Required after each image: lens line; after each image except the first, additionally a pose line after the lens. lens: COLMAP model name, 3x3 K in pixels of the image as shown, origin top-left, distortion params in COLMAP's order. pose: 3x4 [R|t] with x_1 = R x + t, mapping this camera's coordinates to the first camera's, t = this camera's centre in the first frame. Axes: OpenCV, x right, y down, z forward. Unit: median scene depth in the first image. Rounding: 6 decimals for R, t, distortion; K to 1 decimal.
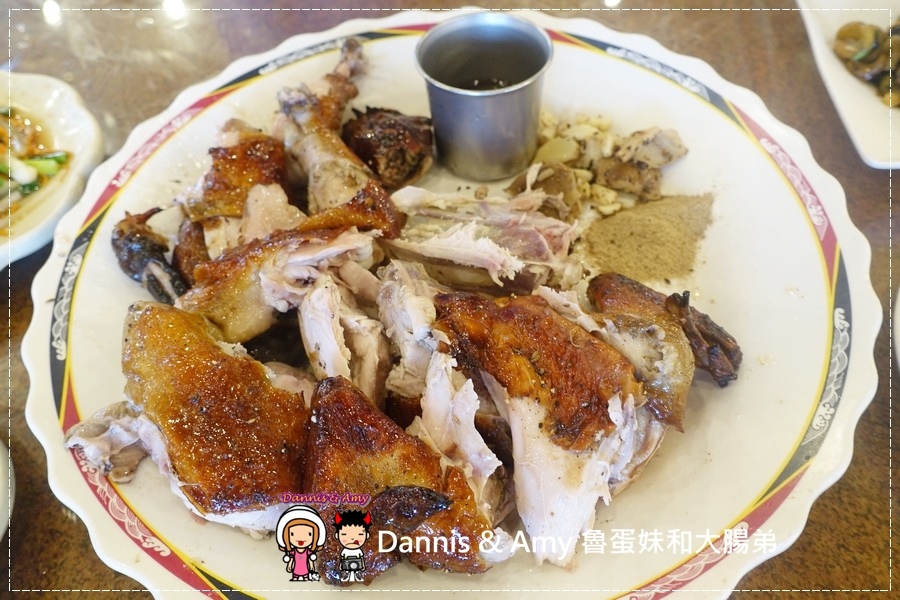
lens RADIAL K [[740.5, 0, 457.9], [0, 740.5, 293.4], [0, 0, 1]] dist [-0.002464, 0.011090]
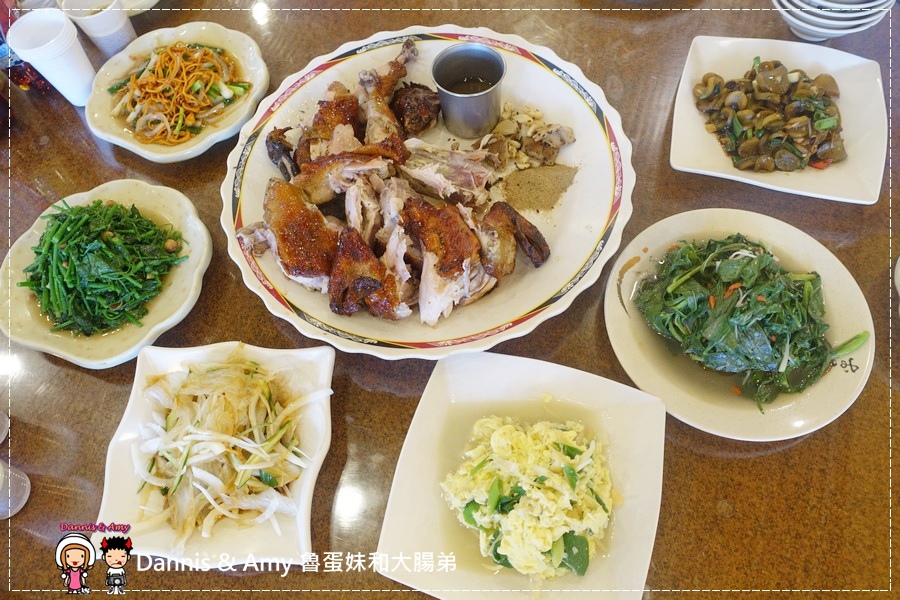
lens RADIAL K [[678.3, 0, 448.8], [0, 678.3, 297.7], [0, 0, 1]] dist [-0.015103, -0.003246]
pose [[0.970855, 0.196121, -0.137759, 0.348789], [-0.168579, 0.967371, 0.189141, -0.093338], [0.170358, -0.160405, 0.972239, -0.766731]]
